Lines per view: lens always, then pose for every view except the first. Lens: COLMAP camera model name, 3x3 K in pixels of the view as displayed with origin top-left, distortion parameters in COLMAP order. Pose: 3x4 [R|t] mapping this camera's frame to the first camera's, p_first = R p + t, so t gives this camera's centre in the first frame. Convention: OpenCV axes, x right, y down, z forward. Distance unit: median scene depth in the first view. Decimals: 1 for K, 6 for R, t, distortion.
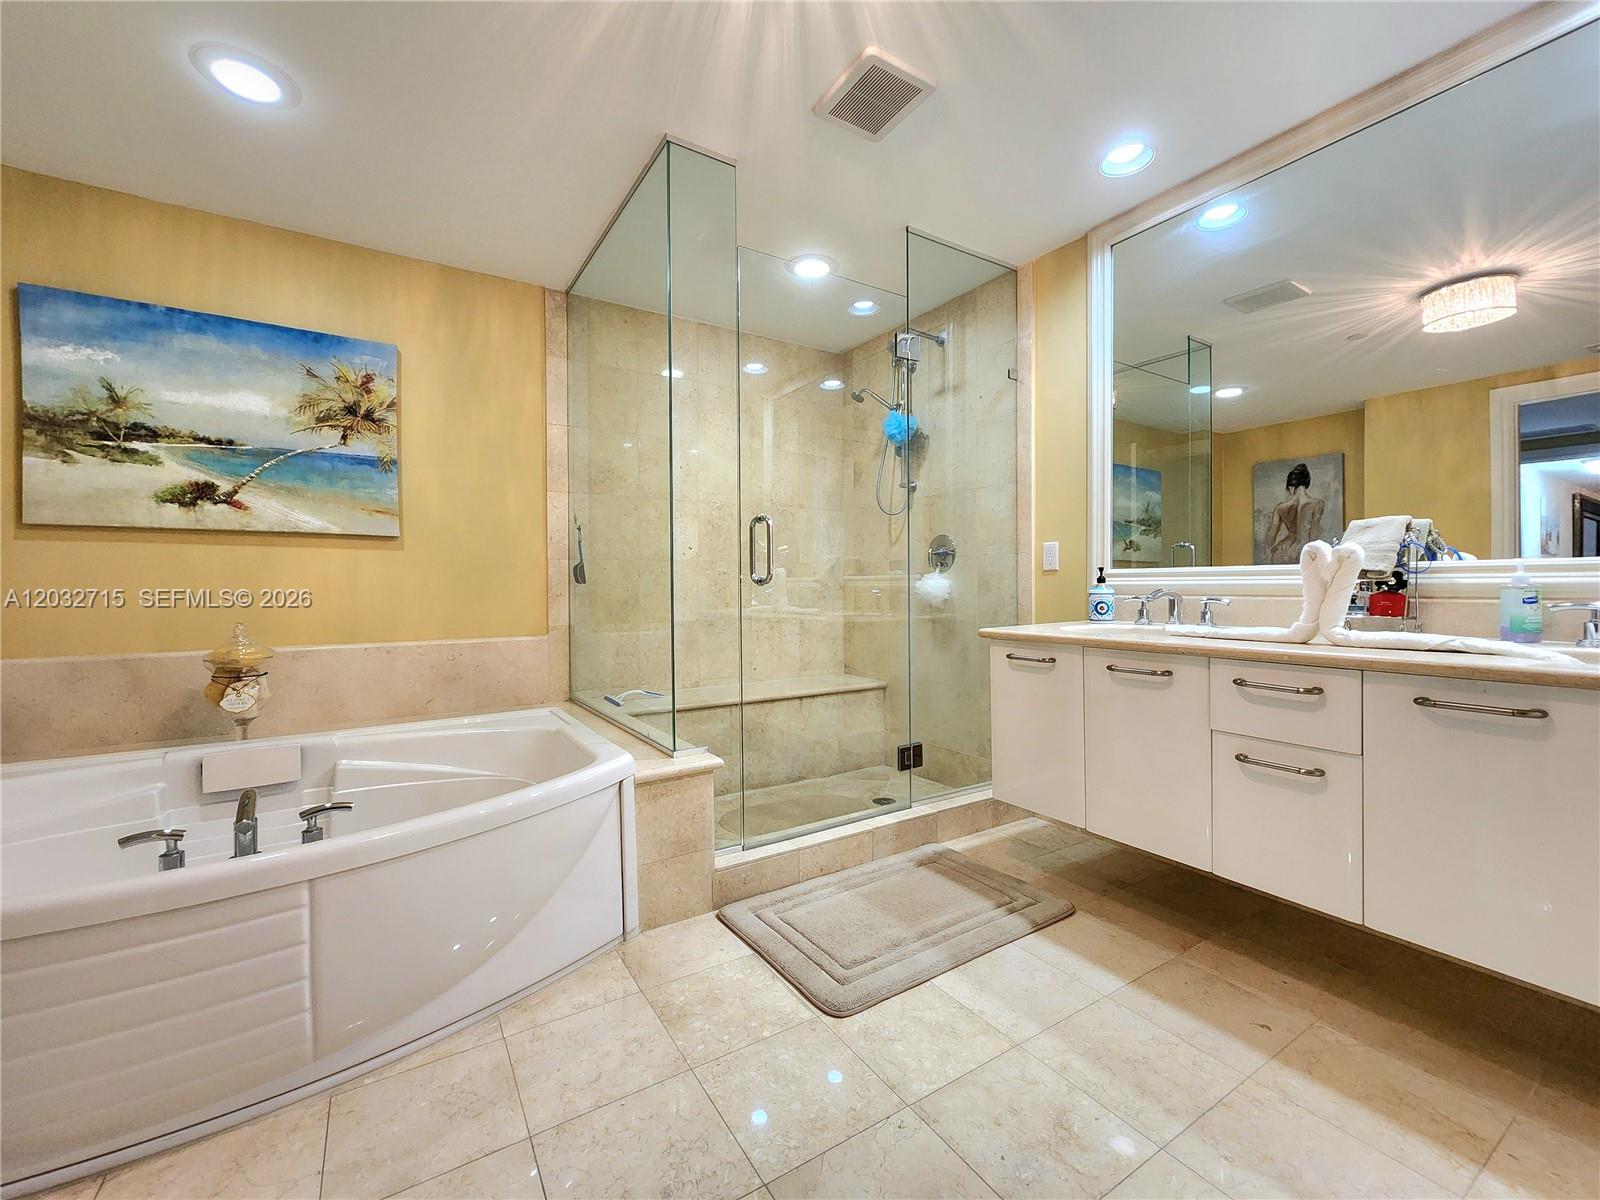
lens RADIAL K [[661.8, 0, 804.6], [0, 661.8, 594.6], [0, 0, 1]] dist [-0.002664, 0.002611]
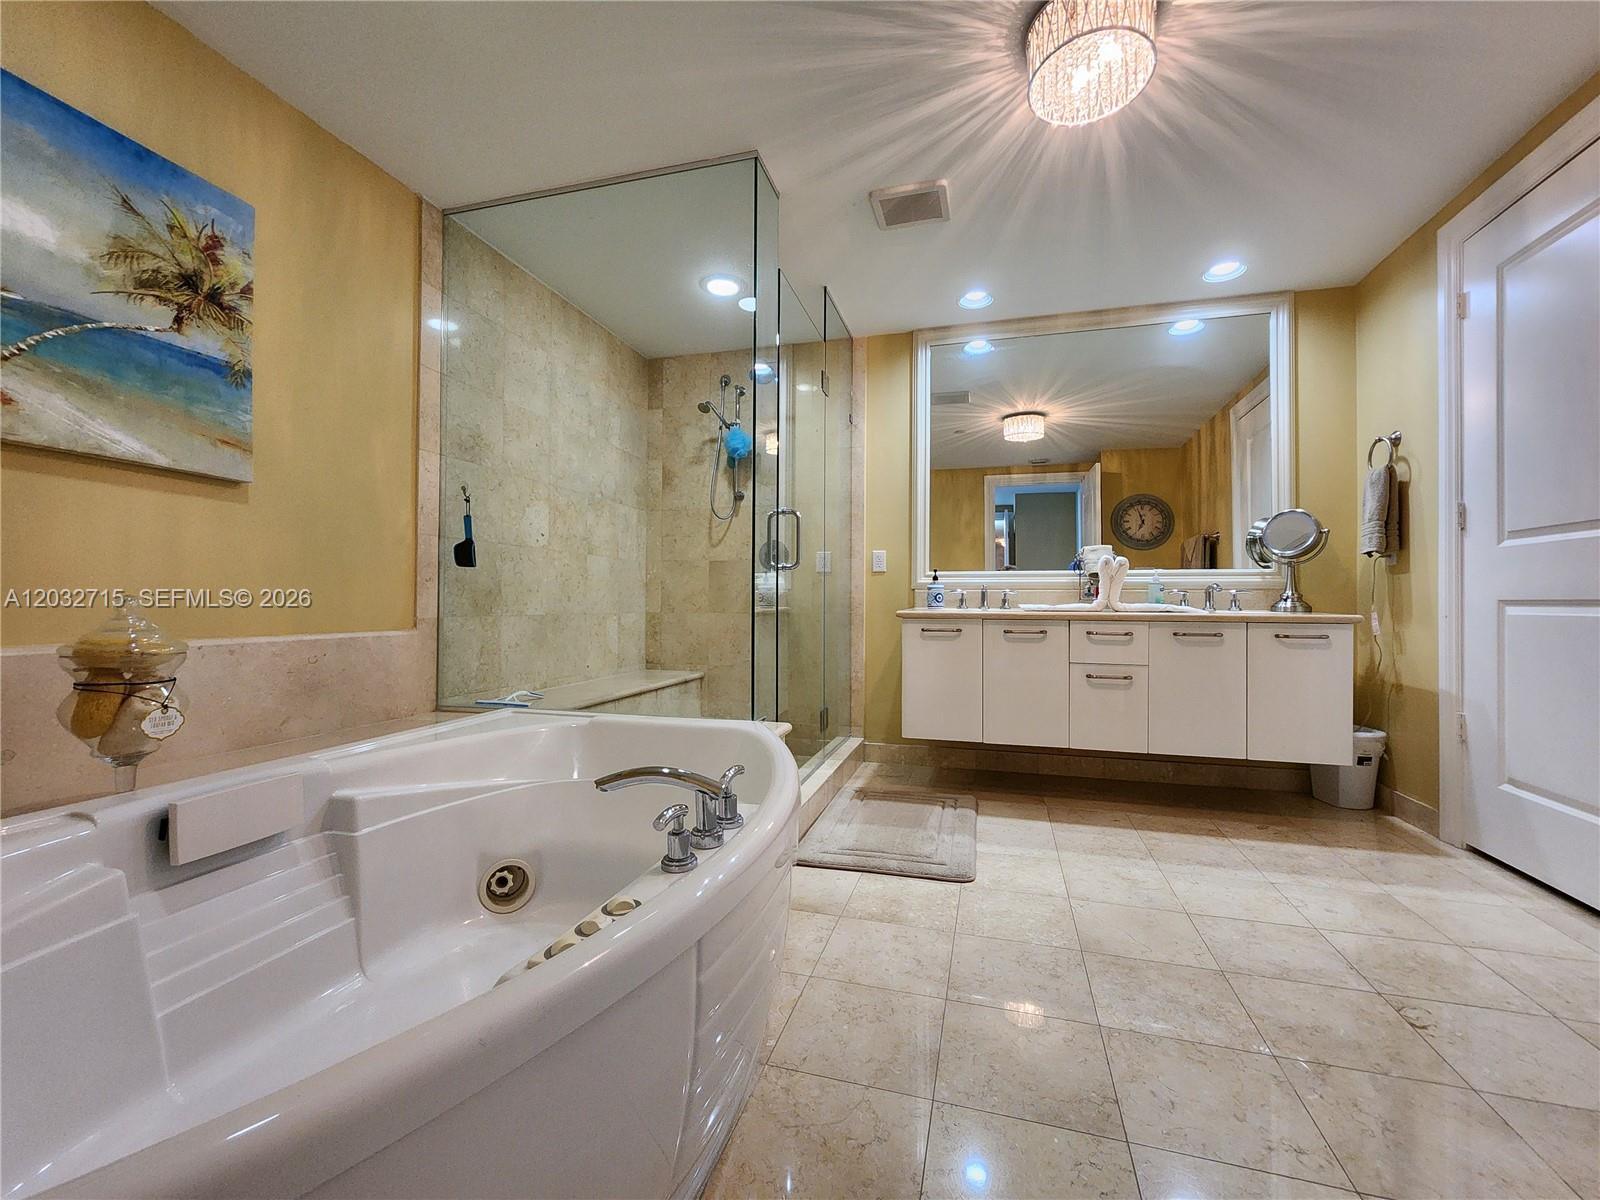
lens RADIAL K [[661.8, 0, 801.3], [0, 661.8, 598.2], [0, 0, 1]] dist [-0.002664, 0.002611]
pose [[0.751617, 0.014908, 0.659431, -0.660642], [-0.000612, 0.999760, -0.021904, 0.048525], [-0.659599, 0.016060, 0.751446, 0.113427]]
